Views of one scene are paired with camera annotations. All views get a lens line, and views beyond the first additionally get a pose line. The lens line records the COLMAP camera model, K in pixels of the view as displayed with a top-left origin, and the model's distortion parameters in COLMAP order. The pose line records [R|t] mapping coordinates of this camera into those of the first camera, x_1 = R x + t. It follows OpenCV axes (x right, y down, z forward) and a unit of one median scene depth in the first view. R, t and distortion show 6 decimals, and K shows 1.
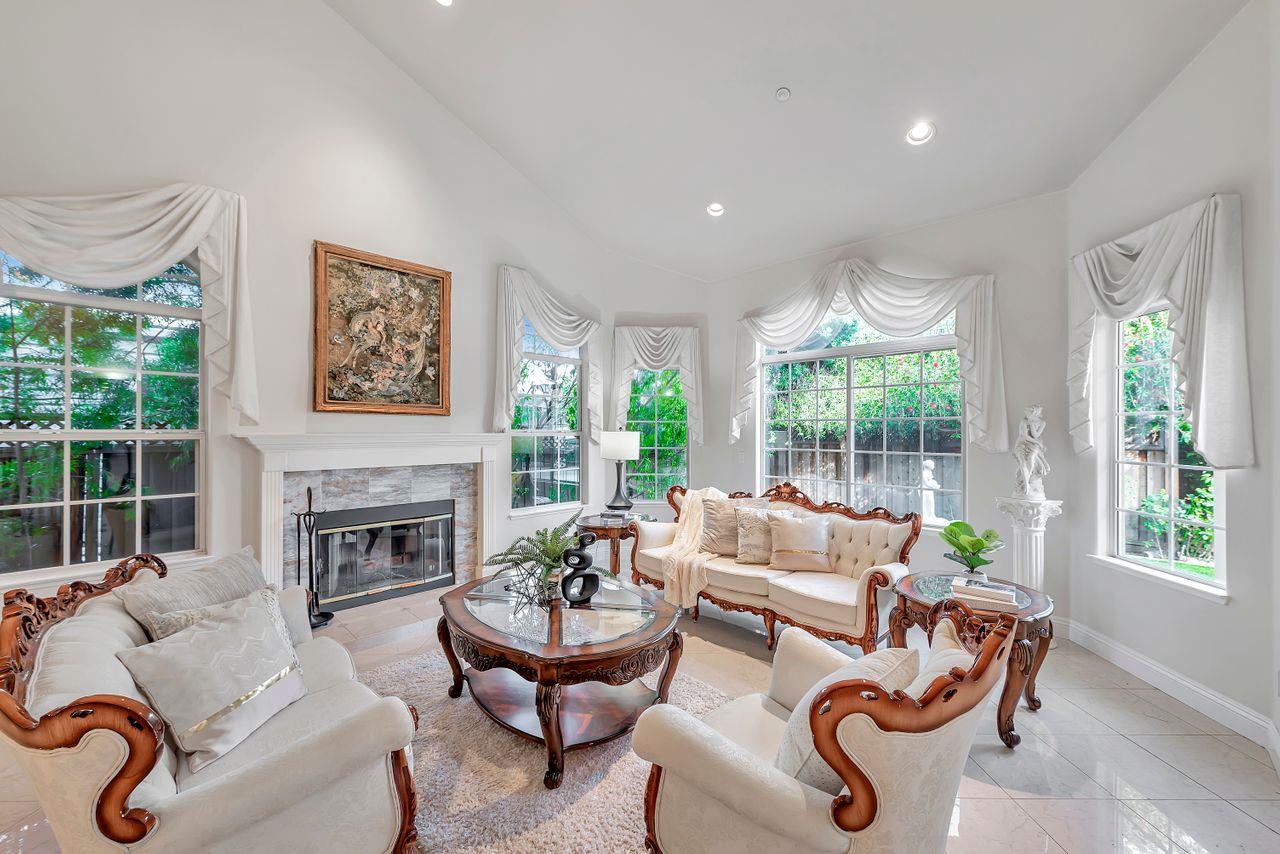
lens RADIAL K [[499.5, 0, 640.8], [0, 499.5, 426.7], [0, 0, 1]] dist [0.012939, -0.000682]
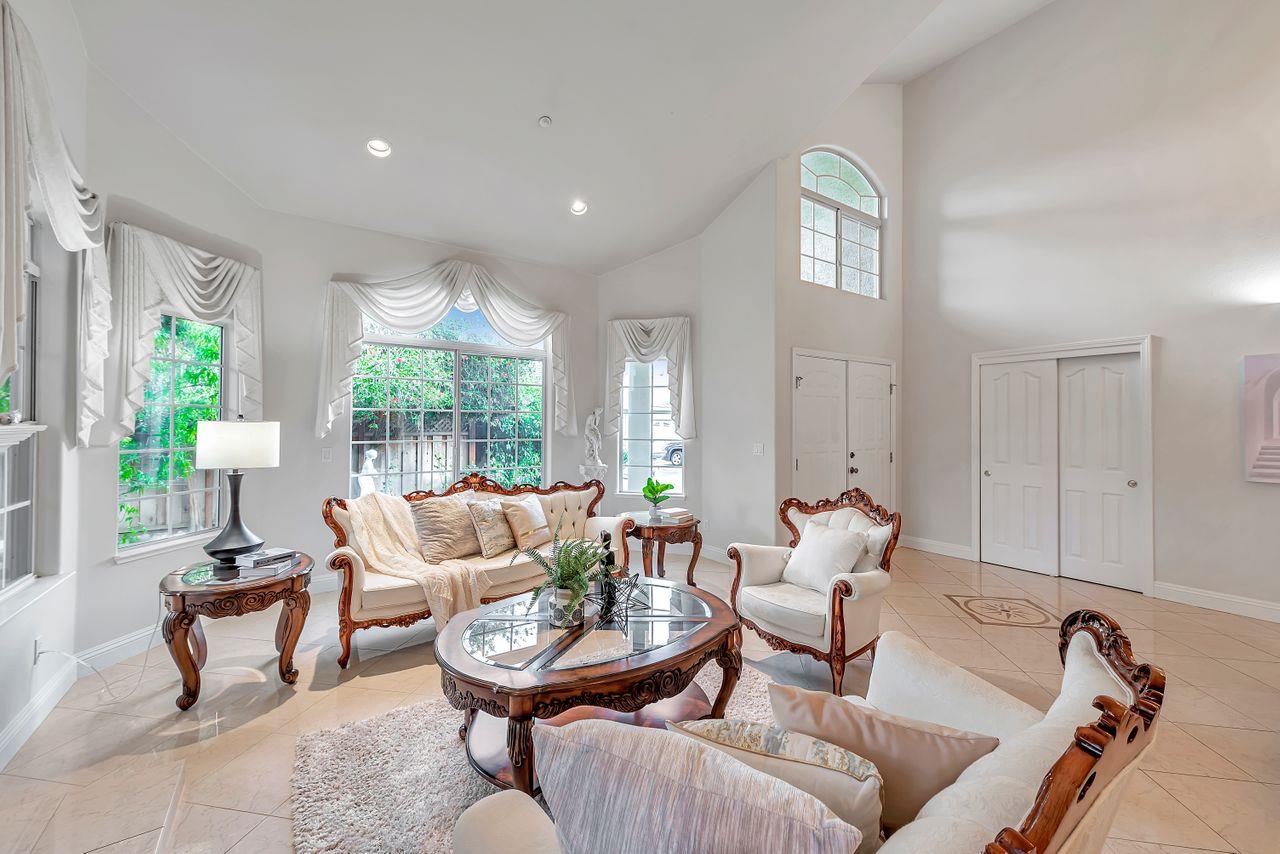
lens RADIAL K [[499.5, 0, 636.9], [0, 499.5, 420.1], [0, 0, 1]] dist [0.012939, -0.000682]
pose [[0.169771, 0.001194, 0.985483, -0.772200], [-0.013182, 0.999913, 0.001059, -0.000459], [-0.985395, -0.013170, 0.169772, 0.602071]]
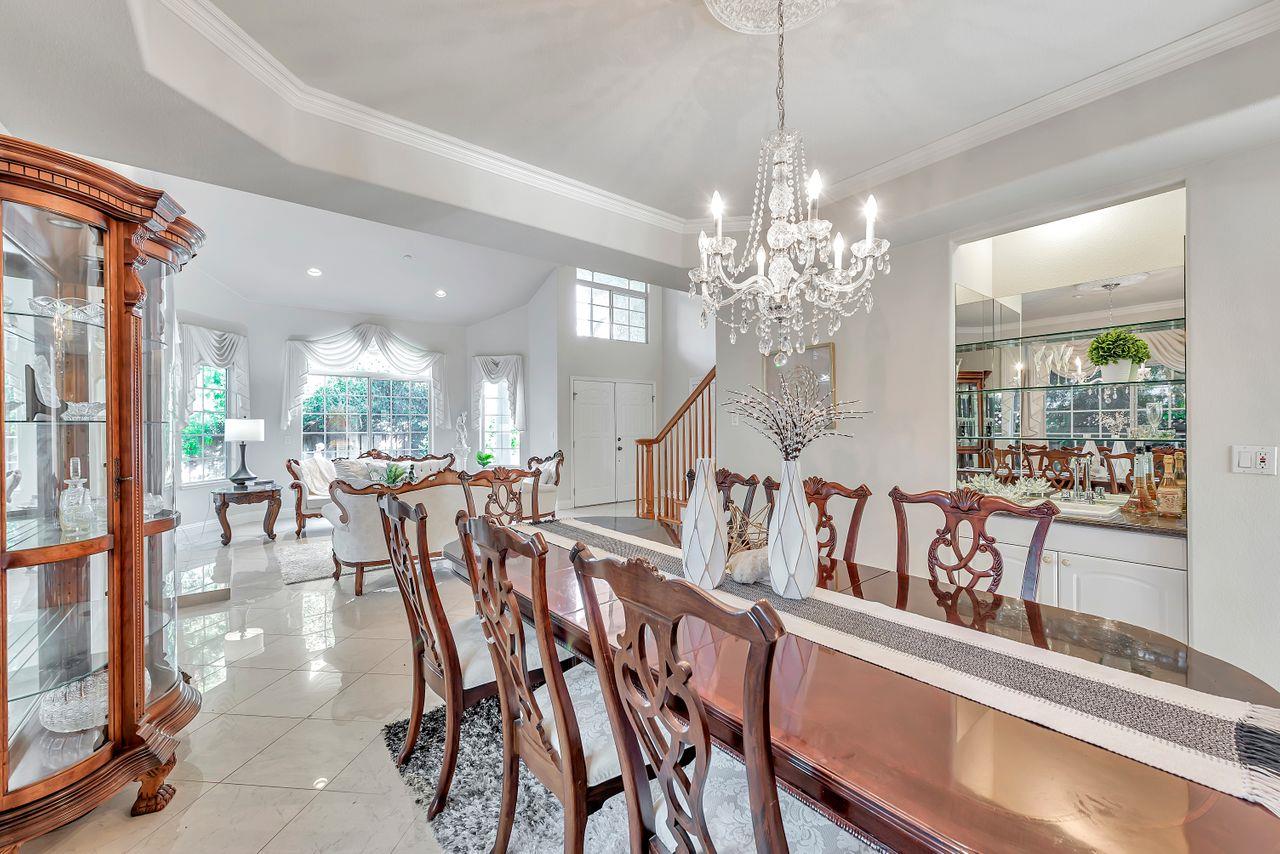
lens RADIAL K [[499.5, 0, 641.9], [0, 499.5, 431.4], [0, 0, 1]] dist [0.012939, -0.000682]
pose [[0.107218, -0.012906, 0.994152, -1.668277], [-0.004213, 0.999901, 0.013435, 0.025337], [-0.994227, -0.005629, 0.107153, -0.182521]]
